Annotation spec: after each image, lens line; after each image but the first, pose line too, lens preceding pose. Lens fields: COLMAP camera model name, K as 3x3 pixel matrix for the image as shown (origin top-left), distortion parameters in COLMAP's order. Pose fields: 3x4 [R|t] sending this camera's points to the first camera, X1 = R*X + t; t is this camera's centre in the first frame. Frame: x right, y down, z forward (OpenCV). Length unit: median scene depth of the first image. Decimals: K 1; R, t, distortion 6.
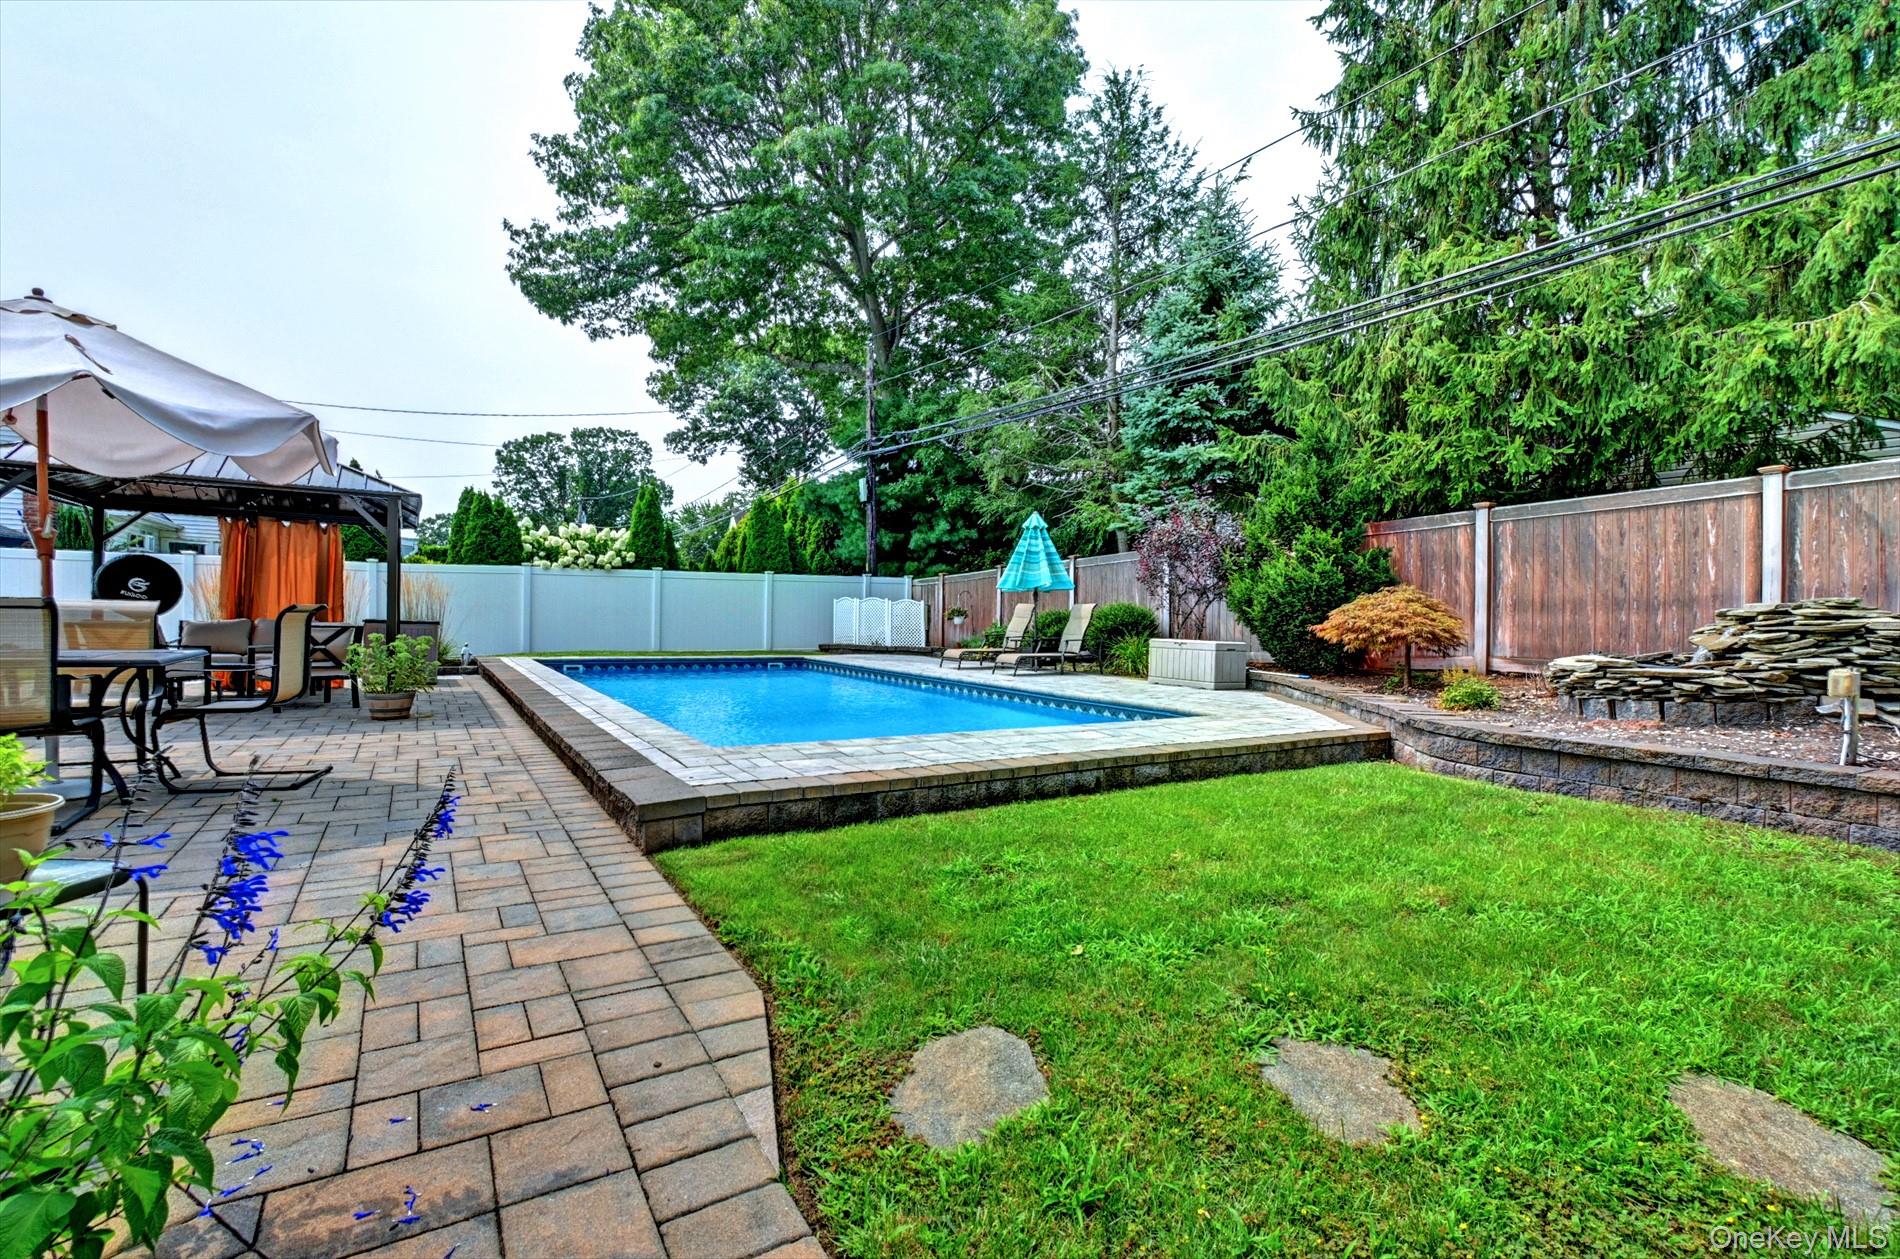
lens RADIAL K [[846.7, 0, 988.5], [0, 846.7, 633.1], [0, 0, 1]] dist [-0.000461, -0.000494]
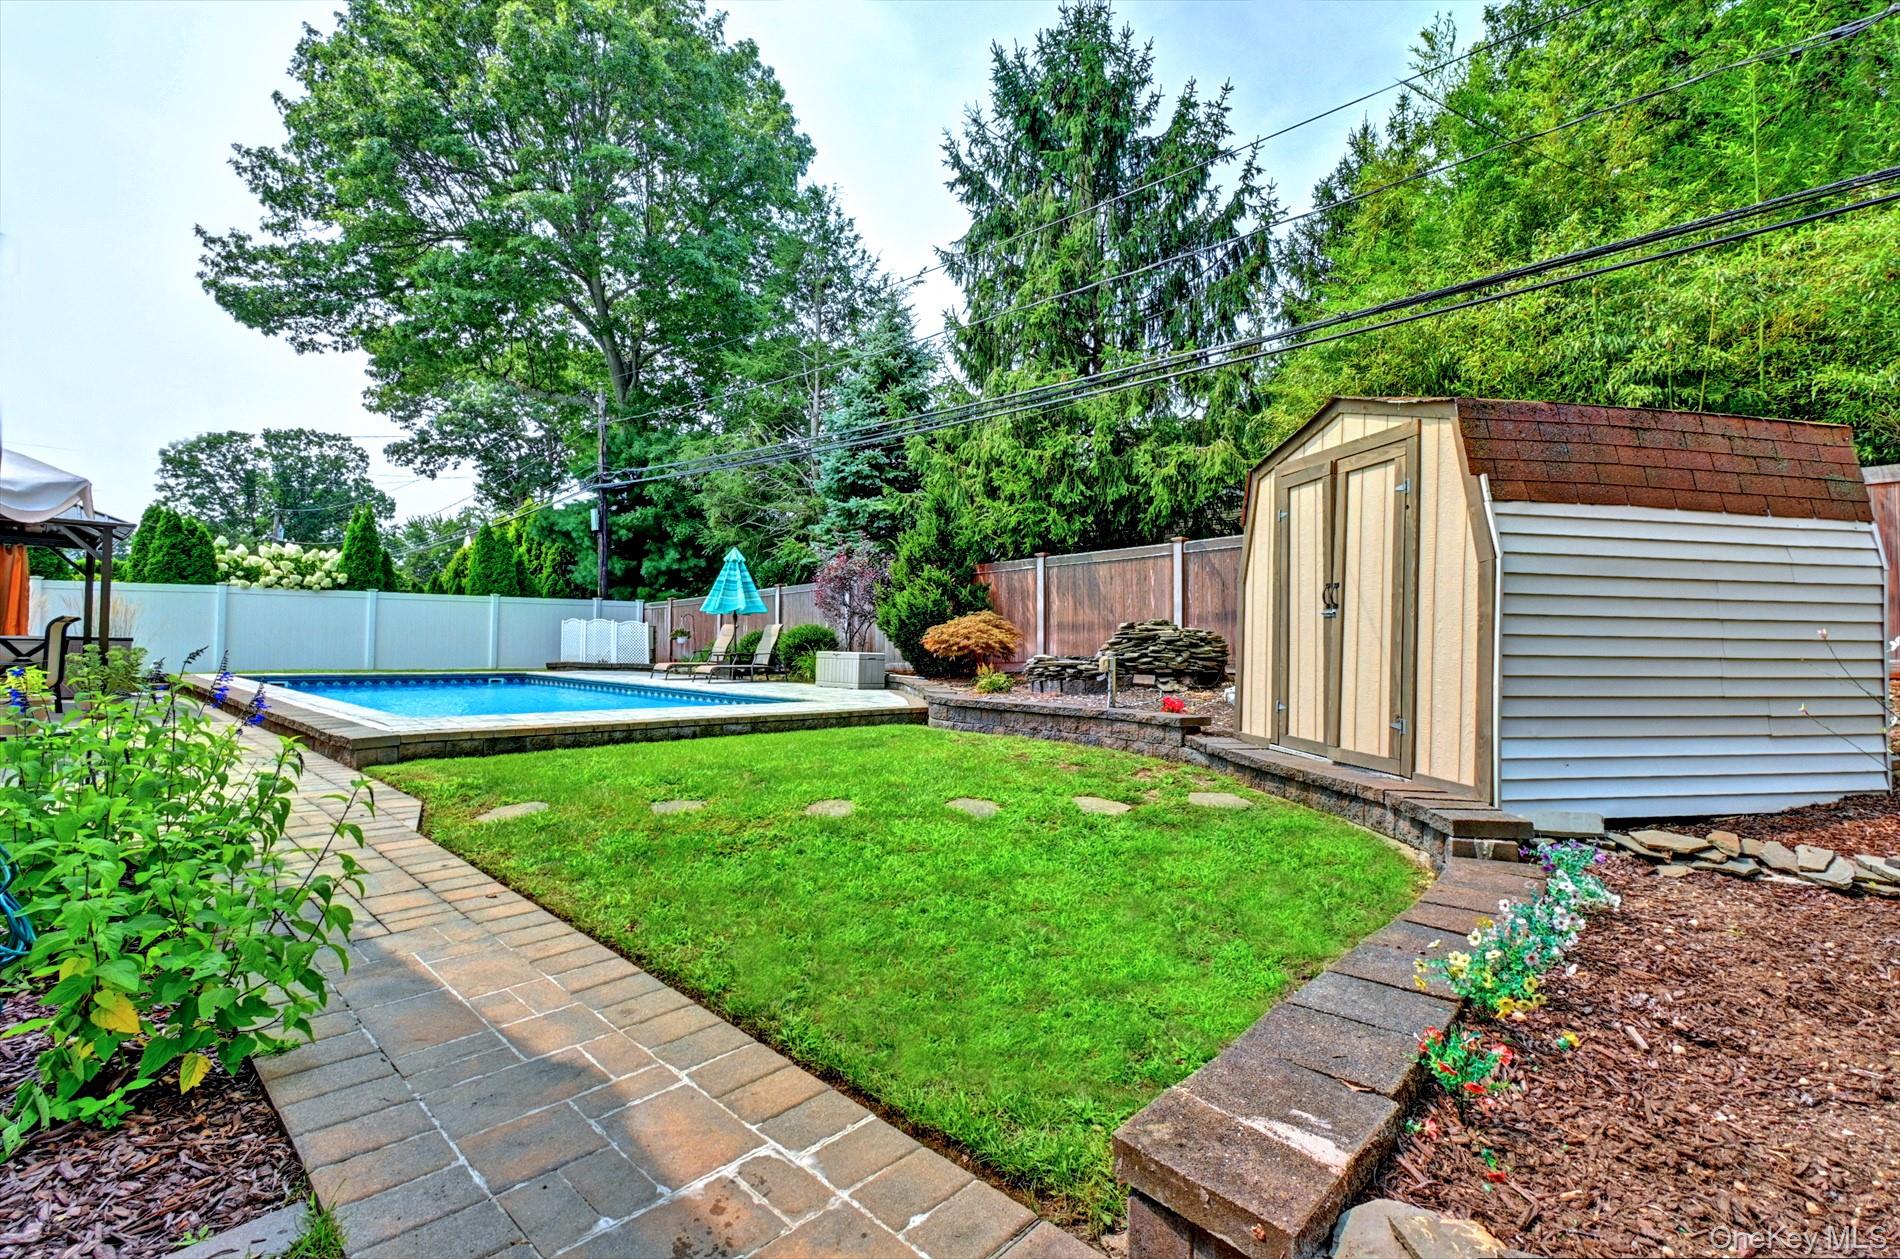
lens RADIAL K [[846.7, 0, 985.5], [0, 846.7, 632.6], [0, 0, 1]] dist [-0.000461, -0.000494]
pose [[0.968045, 0.002242, 0.250767, 0.073601], [0.005763, 0.999497, -0.031183, 0.012035], [-0.250711, 0.031631, 0.967545, -0.183151]]
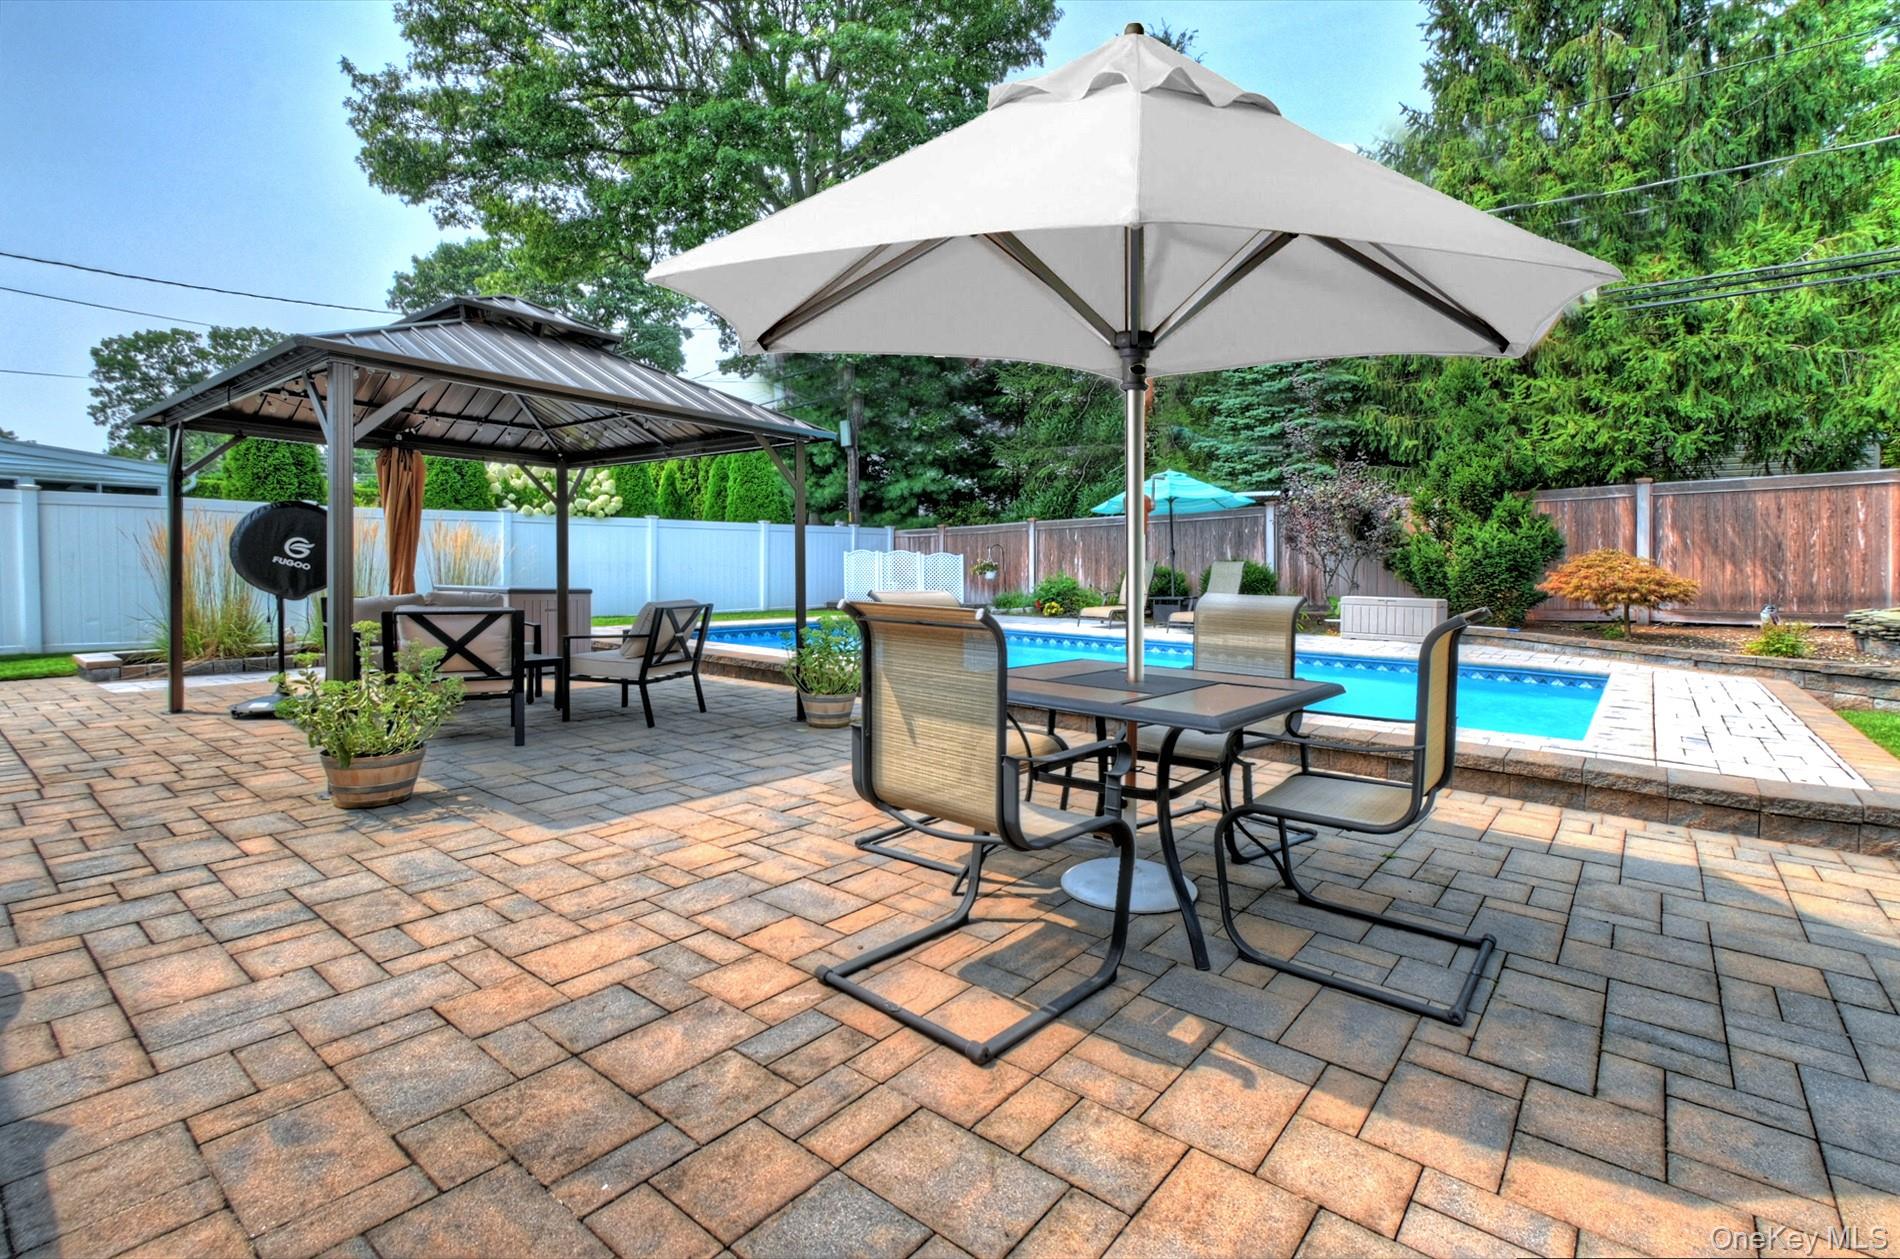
lens RADIAL K [[846.7, 0, 990.1], [0, 846.7, 599.3], [0, 0, 1]] dist [-0.000461, -0.000494]
pose [[0.946661, -0.017652, 0.321748, -0.354458], [0.009477, 0.999592, 0.026959, -0.013745], [-0.322093, -0.022472, 0.946441, 0.090384]]
